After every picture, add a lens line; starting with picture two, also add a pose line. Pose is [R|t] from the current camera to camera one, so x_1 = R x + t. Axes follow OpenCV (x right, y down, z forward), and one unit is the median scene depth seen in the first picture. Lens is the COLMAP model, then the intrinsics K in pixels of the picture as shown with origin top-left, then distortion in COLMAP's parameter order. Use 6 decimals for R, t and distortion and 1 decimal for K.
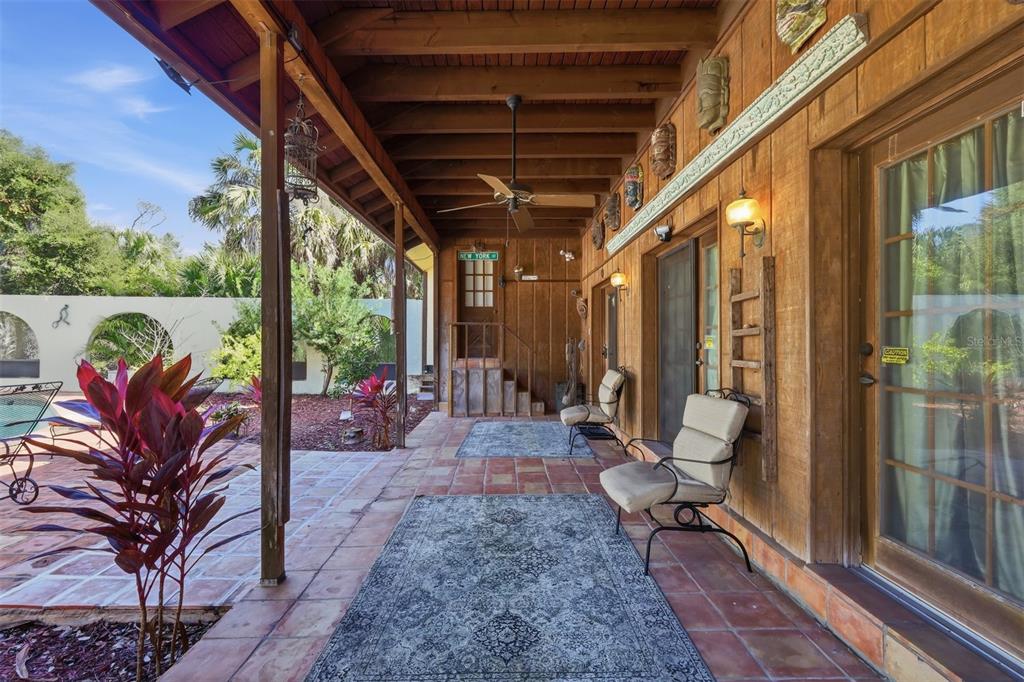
lens RADIAL K [[453.0, 0, 505.2], [0, 453.0, 343.2], [0, 0, 1]] dist [0.004961, -0.001263]
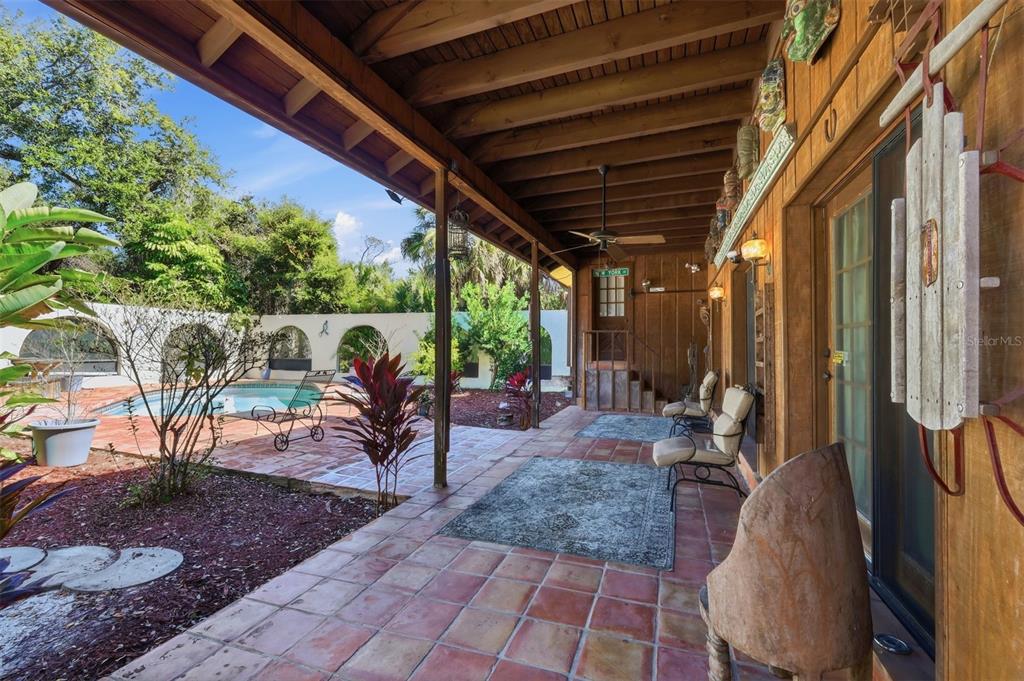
lens RADIAL K [[453.0, 0, 513.1], [0, 453.0, 341.9], [0, 0, 1]] dist [0.004961, -0.001263]
pose [[0.935807, -0.002117, -0.352506, 0.237537], [-0.002796, 0.999906, -0.013427, 0.000872], [0.352502, 0.013550, 0.935713, -0.347907]]
